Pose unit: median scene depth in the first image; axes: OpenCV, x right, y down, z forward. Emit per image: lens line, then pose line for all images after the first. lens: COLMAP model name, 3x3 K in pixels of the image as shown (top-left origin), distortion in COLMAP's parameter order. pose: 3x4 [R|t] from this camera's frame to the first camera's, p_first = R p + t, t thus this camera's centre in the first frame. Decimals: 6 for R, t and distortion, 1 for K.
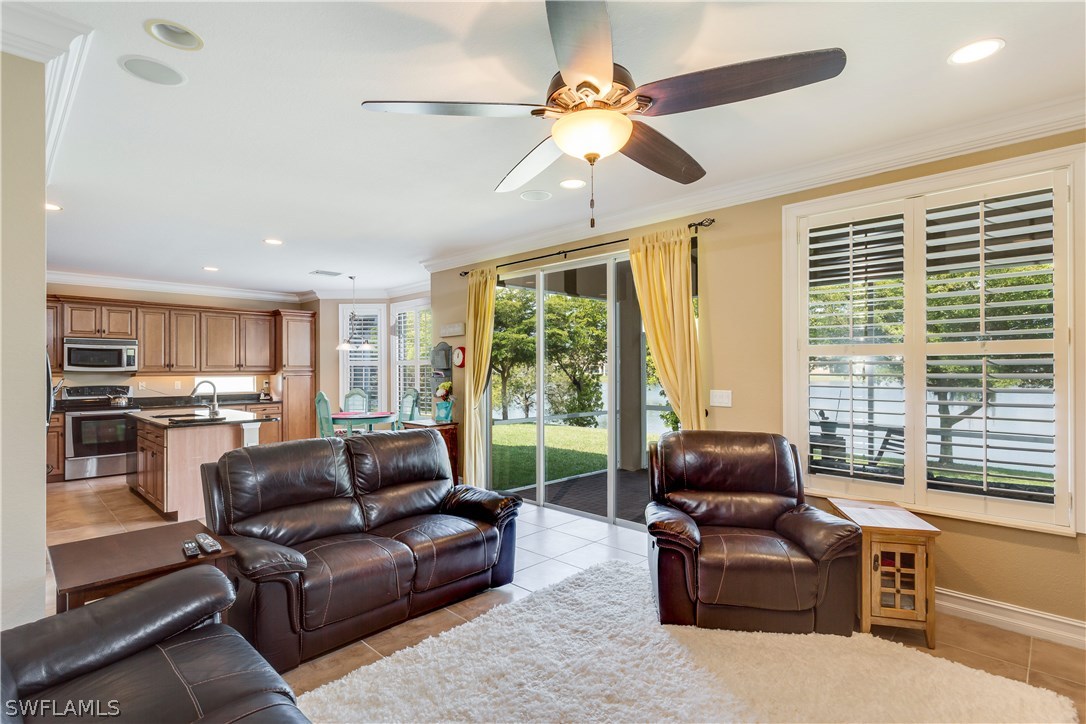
lens RADIAL K [[525.0, 0, 540.9], [0, 525.0, 364.8], [0, 0, 1]] dist [-0.000667, 0.001450]
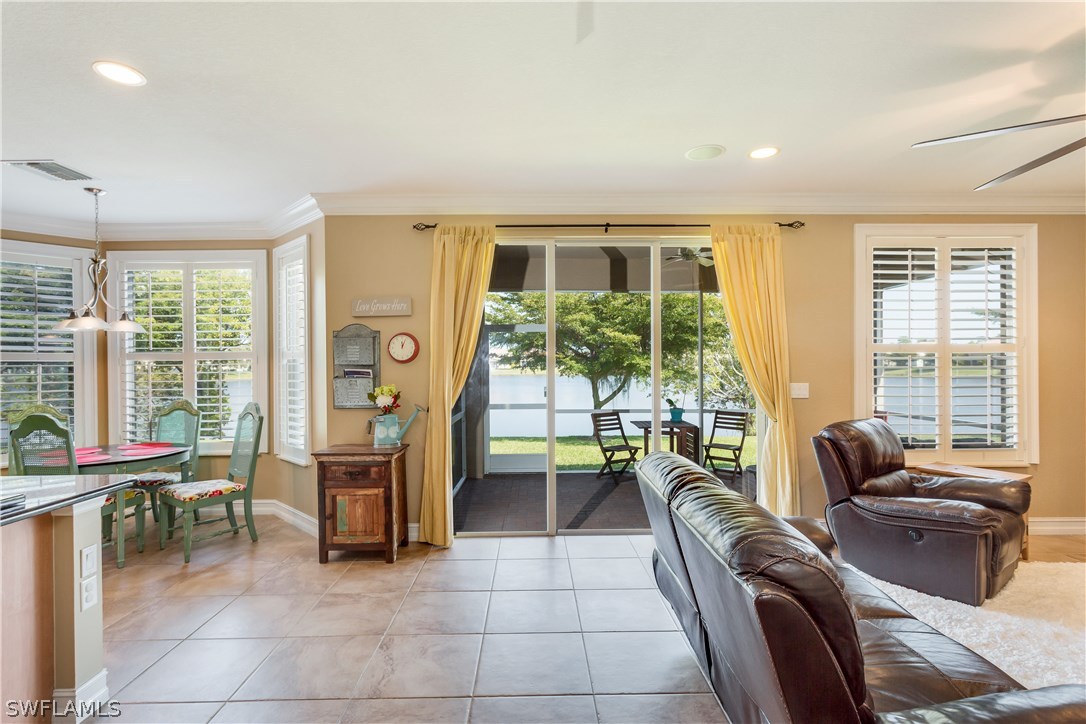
lens RADIAL K [[525.0, 0, 540.9], [0, 525.0, 364.8], [0, 0, 1]] dist [-0.000667, 0.001450]
pose [[0.709533, -0.004155, 0.704660, -0.415577], [-0.000561, 0.999979, 0.006461, 0.001979], [-0.704672, -0.004980, 0.709516, 0.320225]]
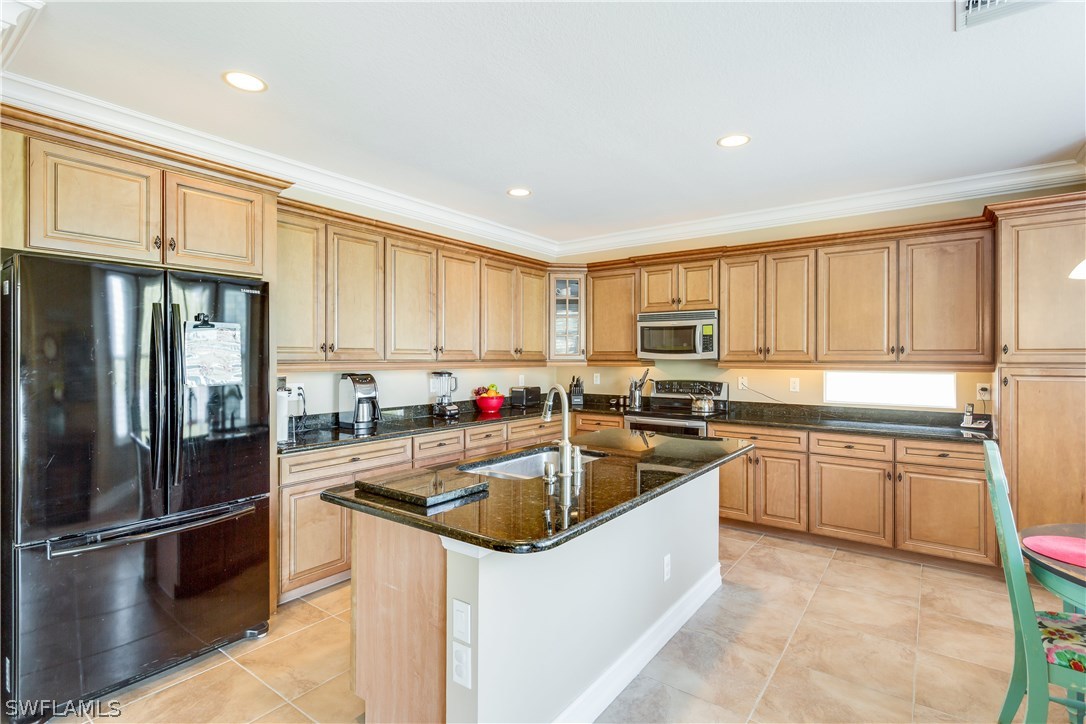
lens RADIAL K [[523.5, 0, 545.4], [0, 523.5, 356.4], [0, 0, 1]] dist [0.002380, 0.000965]
pose [[0.131358, 0.003403, -0.991329, -0.175585], [0.004561, 0.999981, 0.004037, 0.004694], [0.991325, -0.005052, 0.131340, 0.708601]]
